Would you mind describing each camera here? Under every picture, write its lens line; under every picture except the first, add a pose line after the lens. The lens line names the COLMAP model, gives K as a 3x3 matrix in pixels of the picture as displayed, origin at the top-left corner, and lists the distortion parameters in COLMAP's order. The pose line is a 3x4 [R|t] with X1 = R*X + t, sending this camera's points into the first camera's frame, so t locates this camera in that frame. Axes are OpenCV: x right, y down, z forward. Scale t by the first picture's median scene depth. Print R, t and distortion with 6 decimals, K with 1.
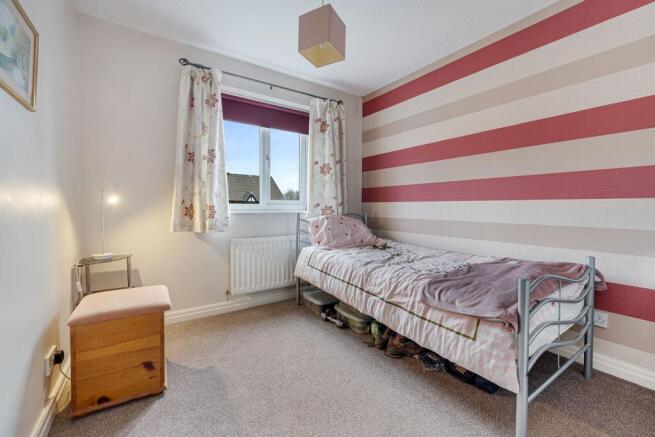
lens RADIAL K [[270.9, 0, 327.5], [0, 270.9, 218.5], [0, 0, 1]] dist [0.001813, 0.000187]
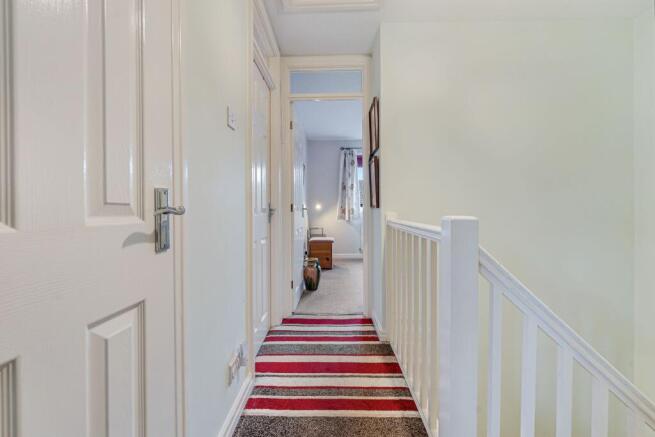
lens RADIAL K [[270.9, 0, 327.5], [0, 270.9, 218.5], [0, 0, 1]] dist [0.001813, 0.000187]
pose [[0.818155, 0.010963, -0.574893, 0.723911], [-0.012136, 0.999925, 0.001798, 0.036564], [0.574870, 0.005506, 0.818226, -0.996159]]
